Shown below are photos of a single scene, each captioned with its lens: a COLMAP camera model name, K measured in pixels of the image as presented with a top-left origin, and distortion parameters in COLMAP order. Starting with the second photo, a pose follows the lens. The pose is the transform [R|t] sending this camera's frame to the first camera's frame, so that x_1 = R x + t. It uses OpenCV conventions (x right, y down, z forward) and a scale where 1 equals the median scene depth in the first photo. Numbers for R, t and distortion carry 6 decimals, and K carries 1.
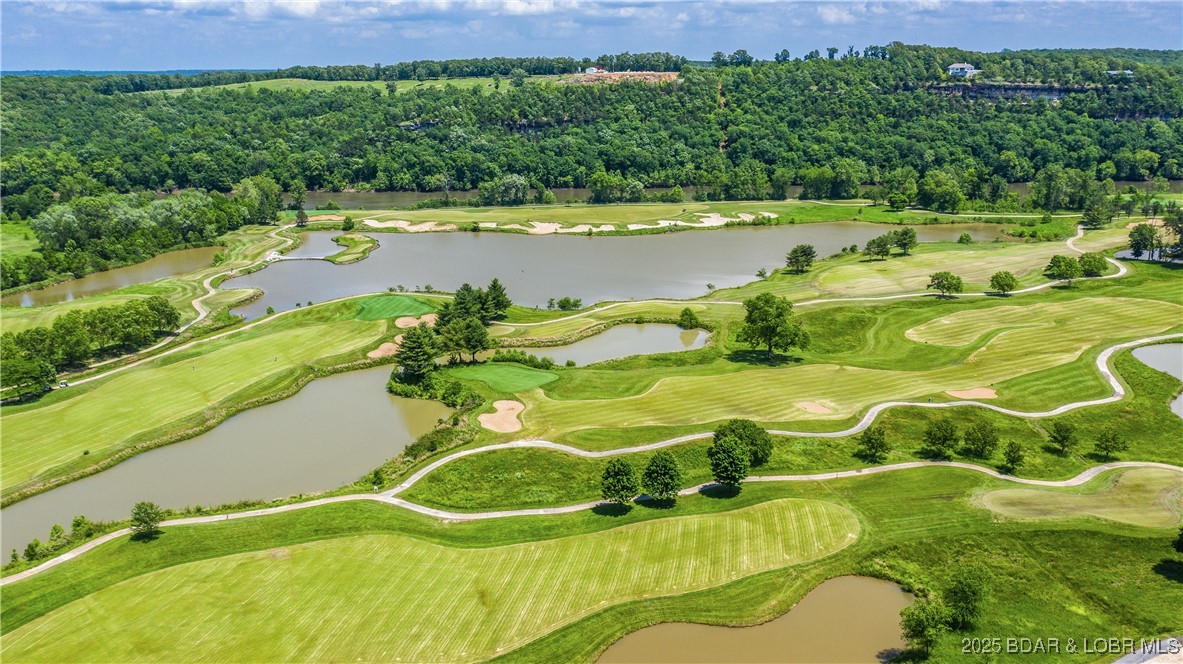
lens RADIAL K [[947.8, 0, 593.9], [0, 947.8, 331.9], [0, 0, 1]] dist [-0.011320, 0.013630]
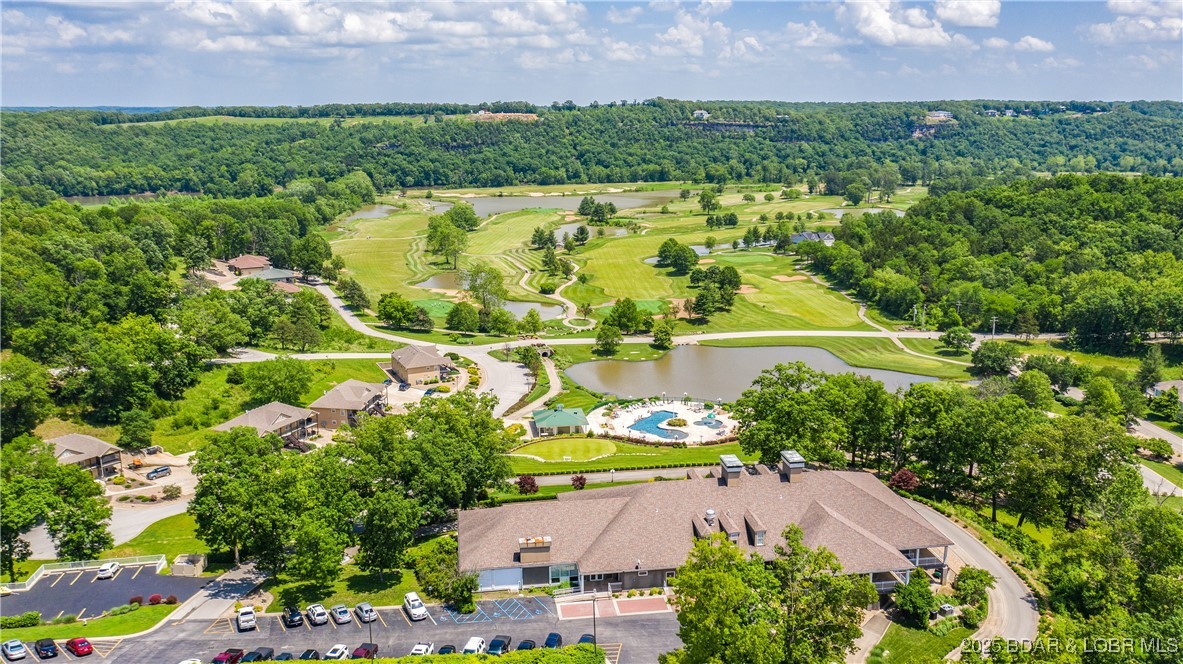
lens RADIAL K [[947.8, 0, 590.8], [0, 947.8, 332.8], [0, 0, 1]] dist [-0.011320, 0.013630]
pose [[0.944981, -0.064370, 0.320728, -0.383615], [0.077465, 0.996595, -0.028226, 0.154040], [-0.317820, 0.051518, 0.946751, -0.552234]]
